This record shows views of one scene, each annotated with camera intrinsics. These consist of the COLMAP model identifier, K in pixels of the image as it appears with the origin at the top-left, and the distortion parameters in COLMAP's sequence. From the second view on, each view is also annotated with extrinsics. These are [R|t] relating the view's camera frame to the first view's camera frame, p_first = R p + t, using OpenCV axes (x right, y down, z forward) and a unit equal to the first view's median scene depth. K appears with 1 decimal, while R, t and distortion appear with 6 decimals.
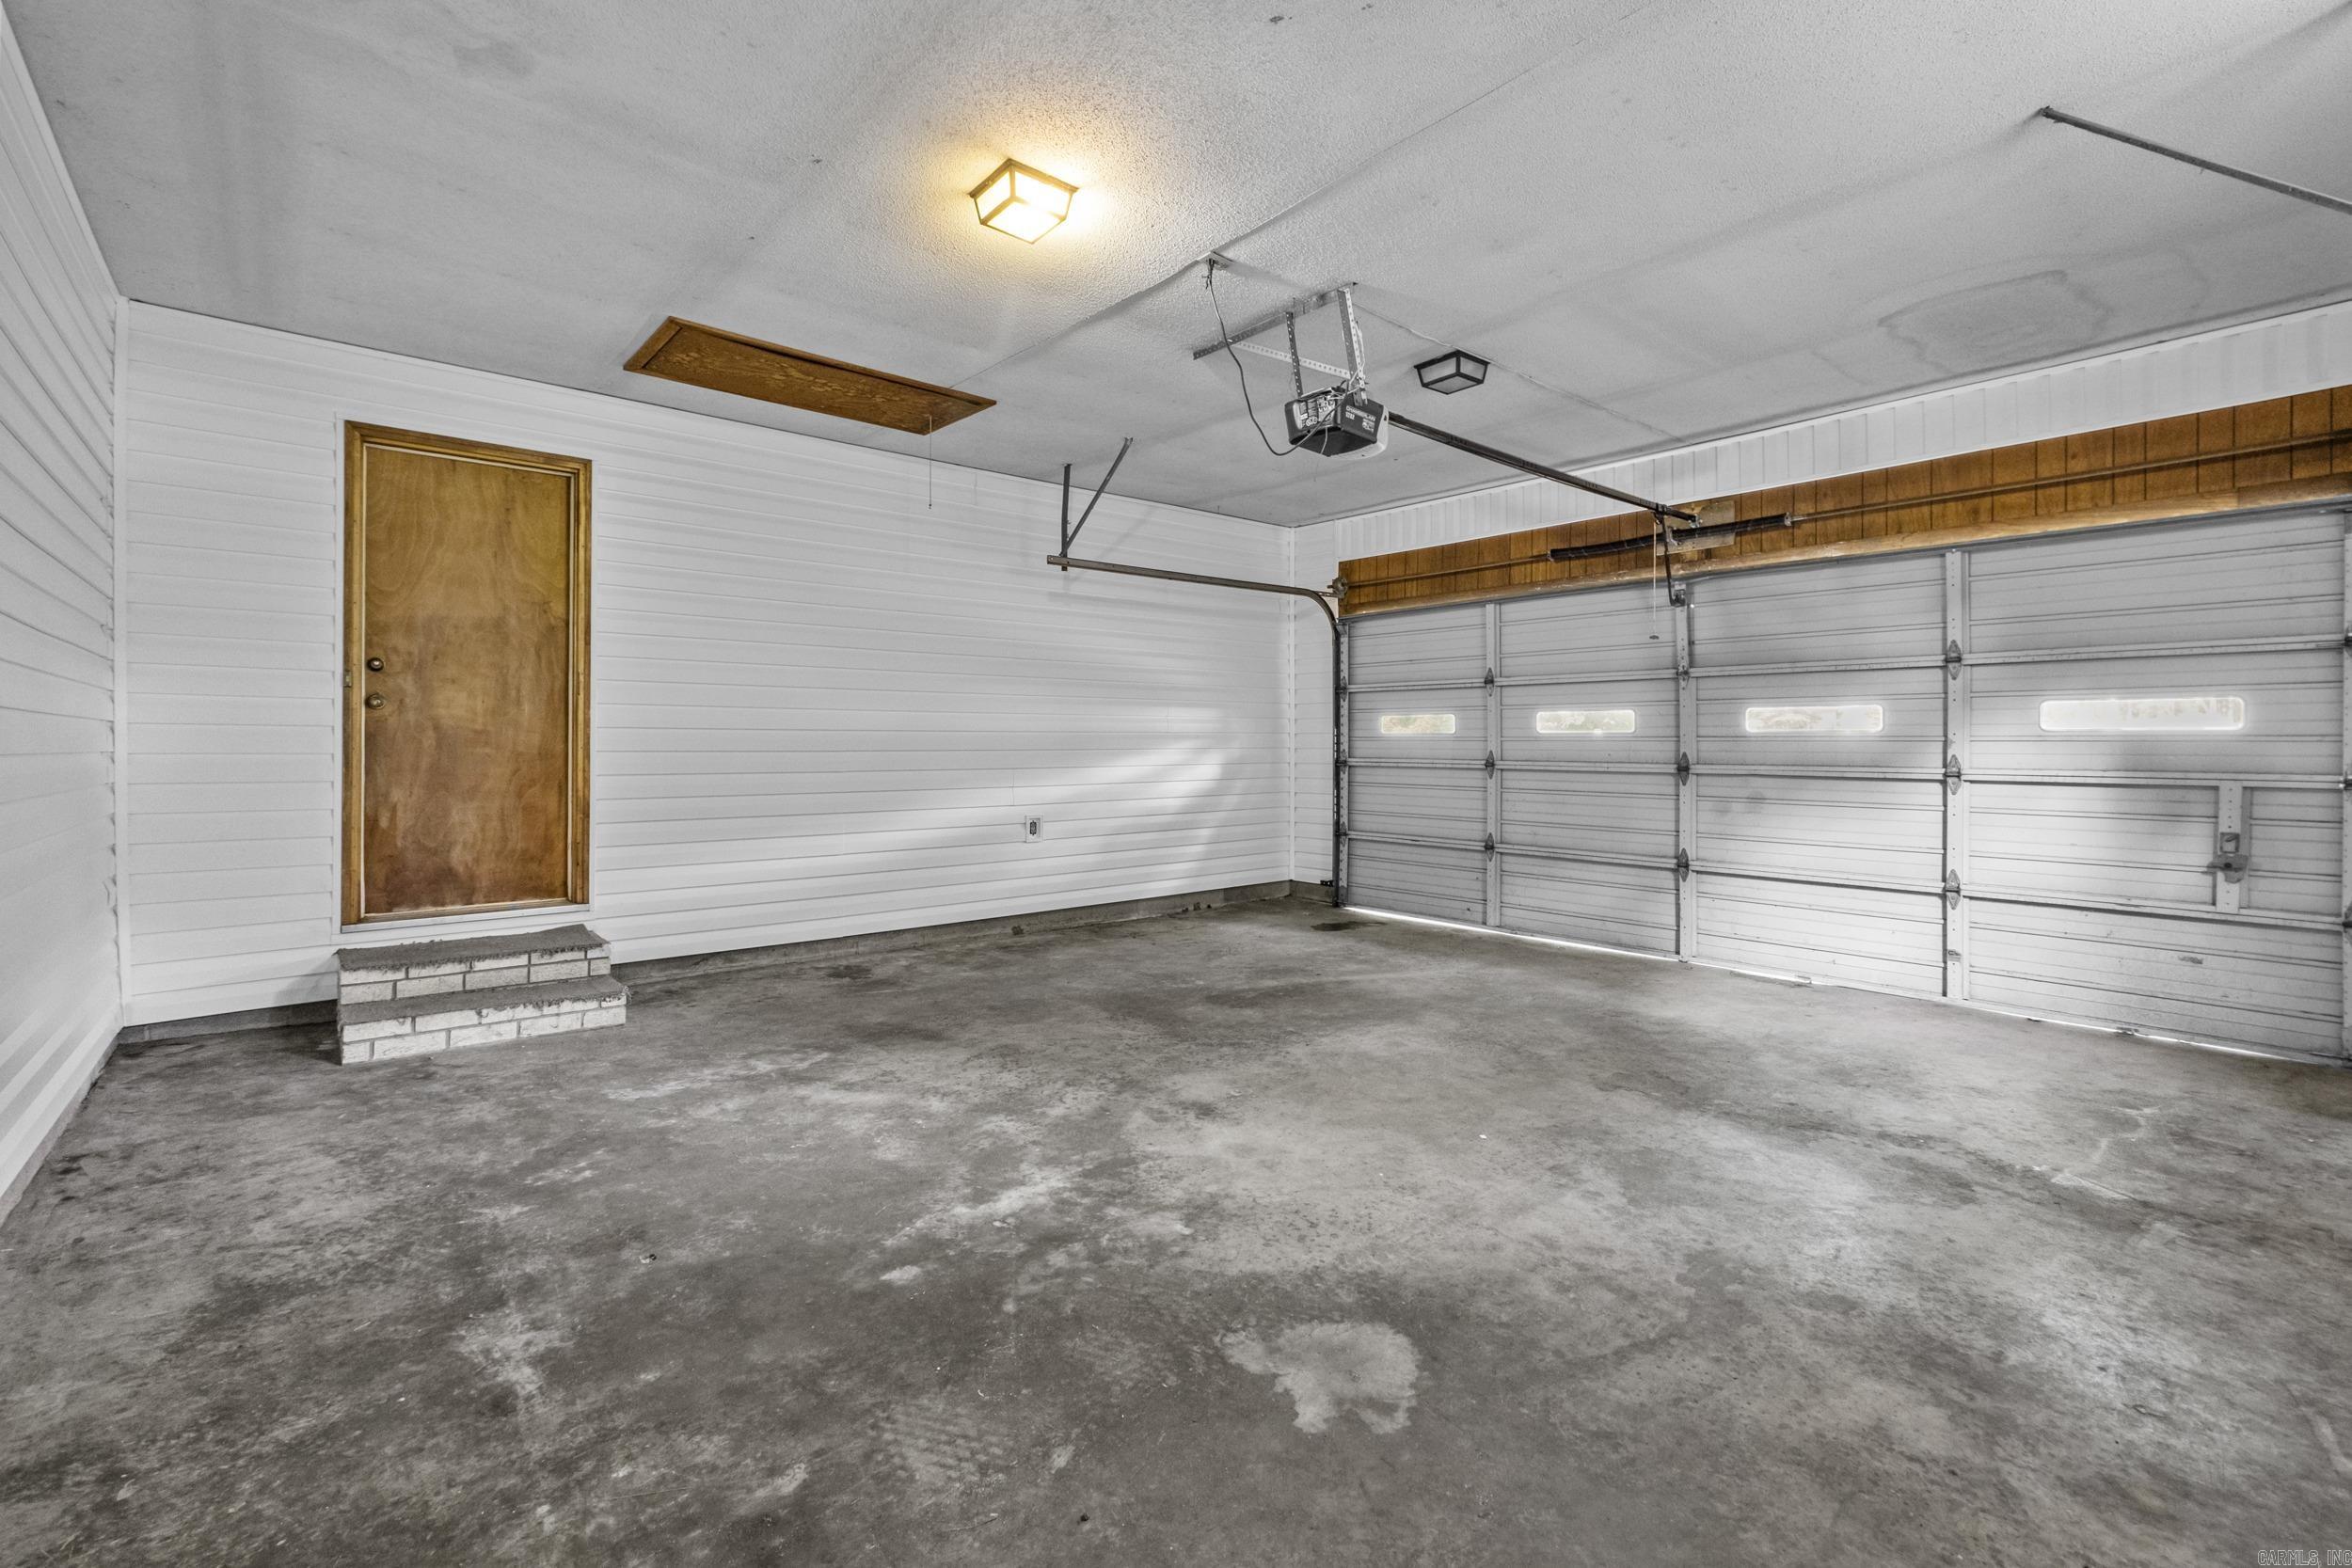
lens RADIAL K [[1015.0, 0, 1168.0], [0, 1015.0, 745.5], [0, 0, 1]] dist [0.003913, 0.000529]
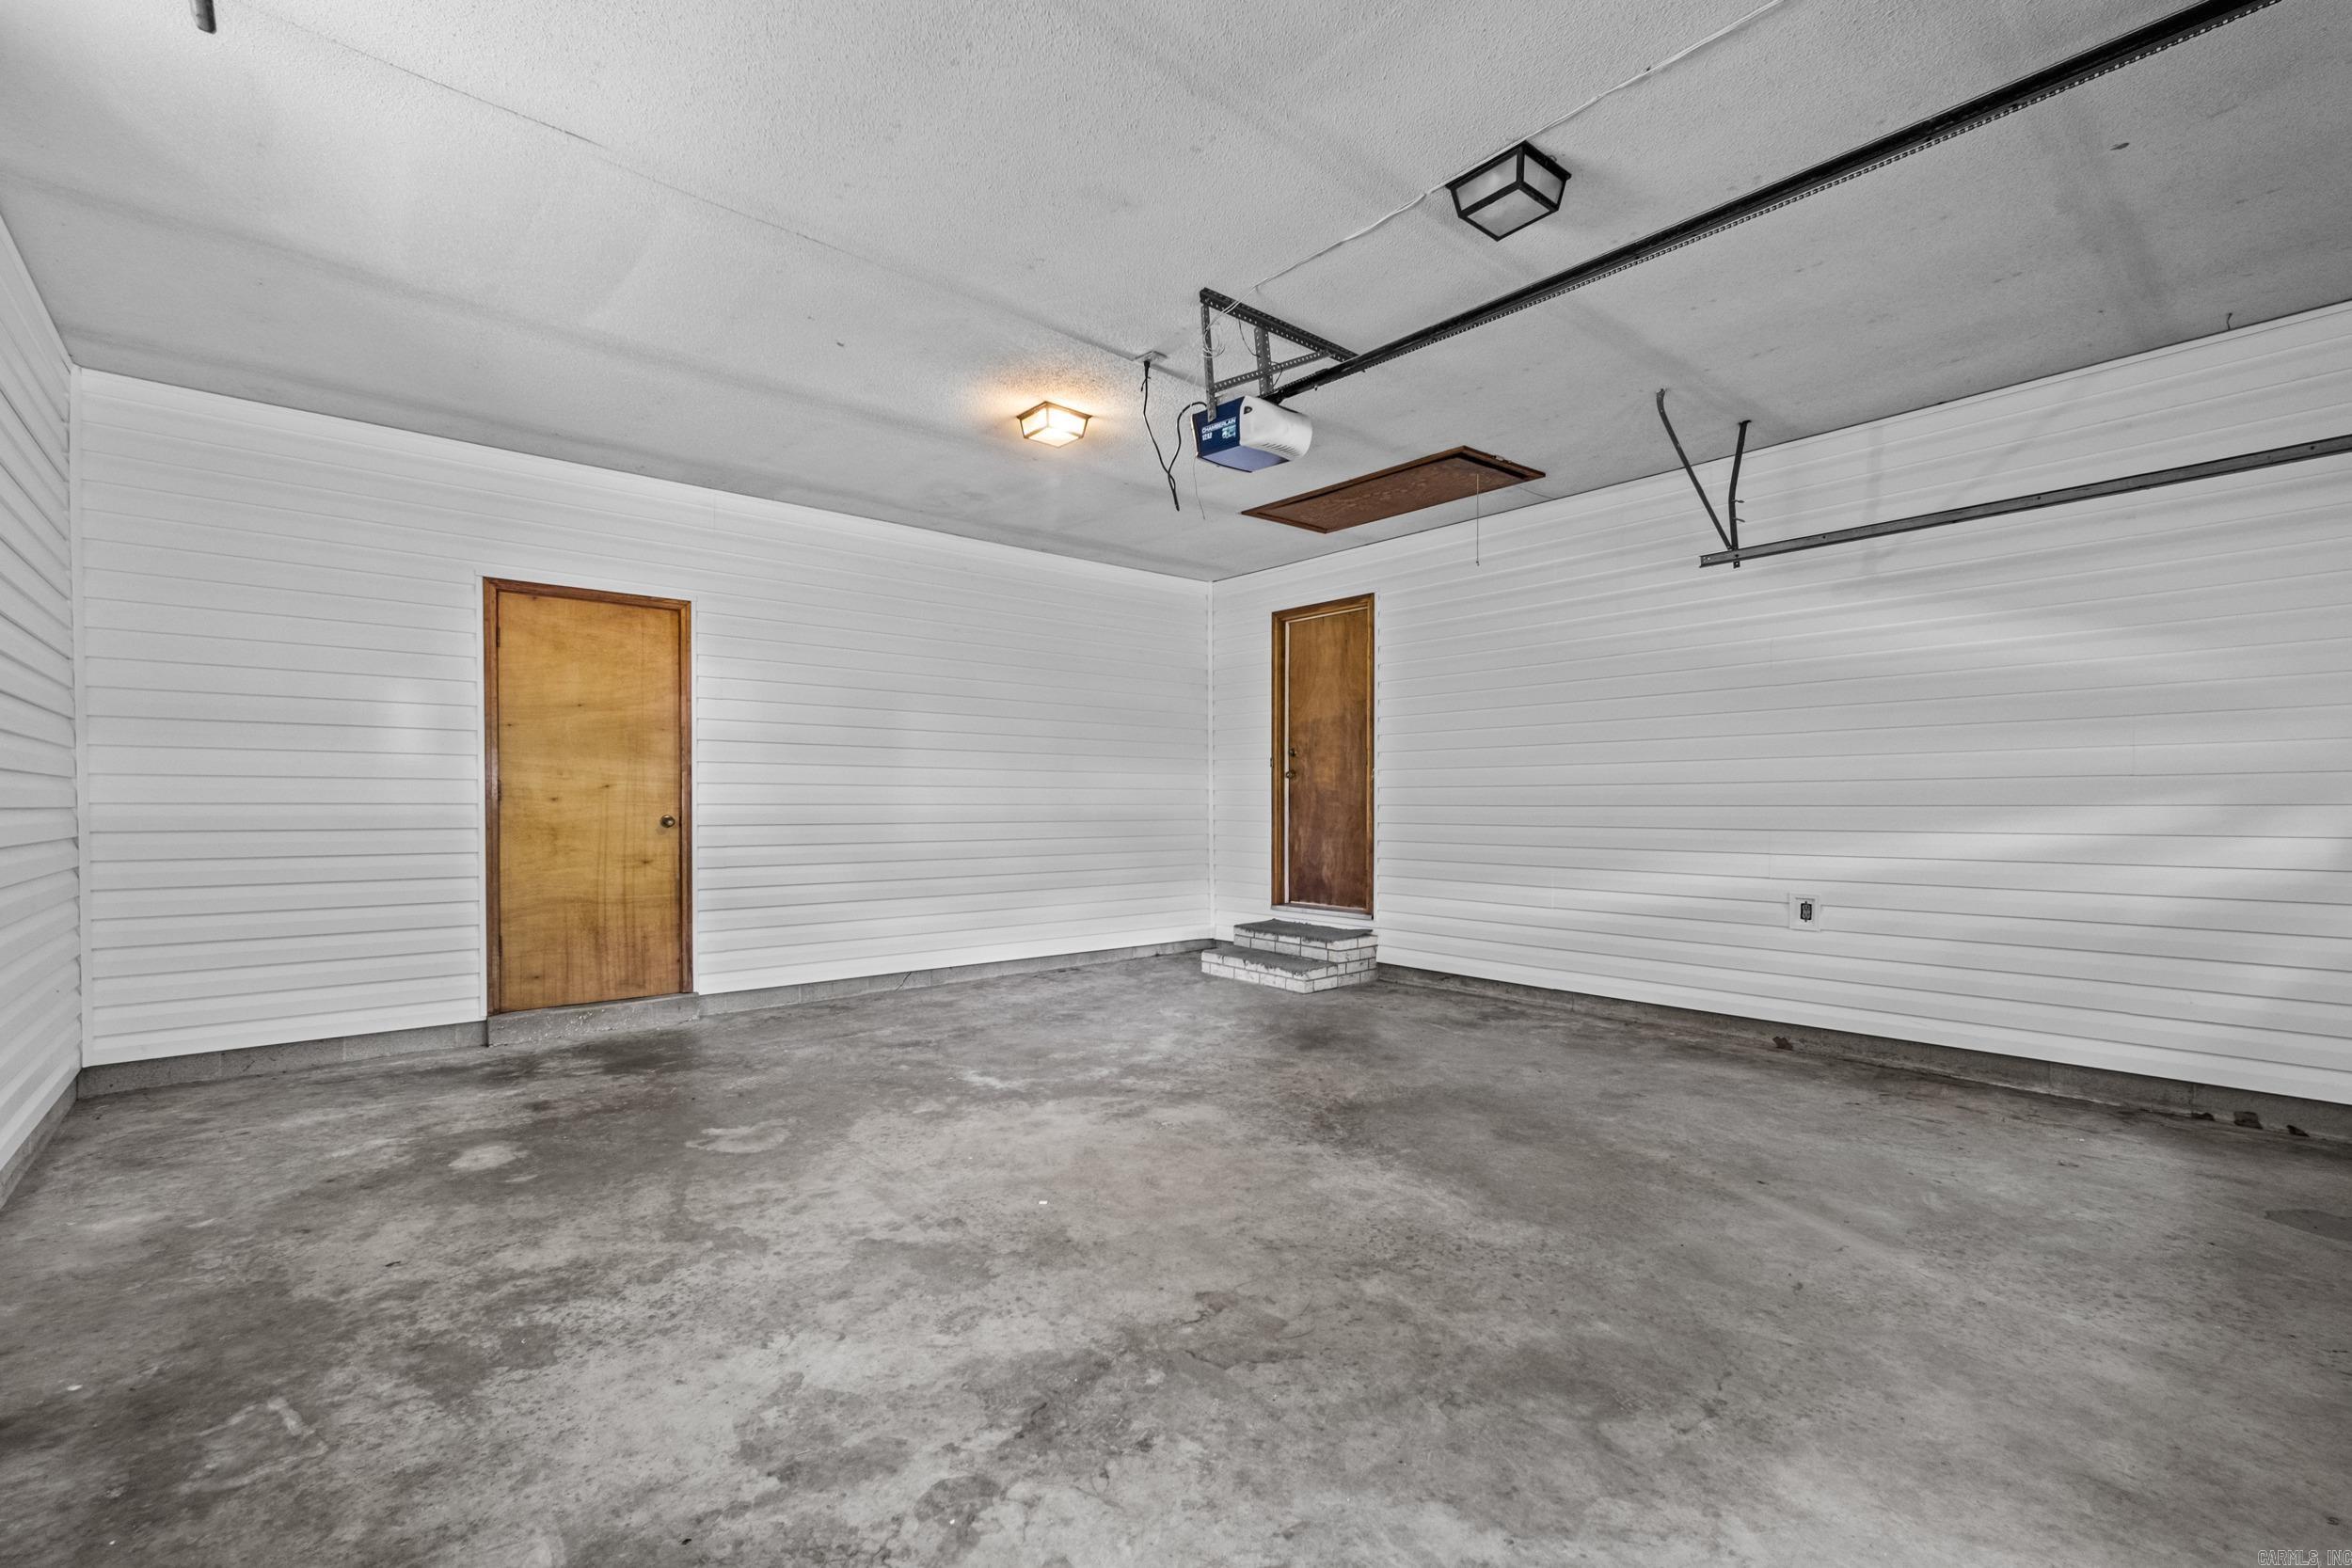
lens RADIAL K [[1040.0, 0, 1174.5], [0, 1040.0, 822.6], [0, 0, 1]] dist [0.007683, 0.000115]
pose [[0.004979, 0.019141, -0.999804, 1.175067], [0.000888, 0.999816, 0.019145, 0.003063], [0.999987, -0.000984, 0.004961, 1.014939]]
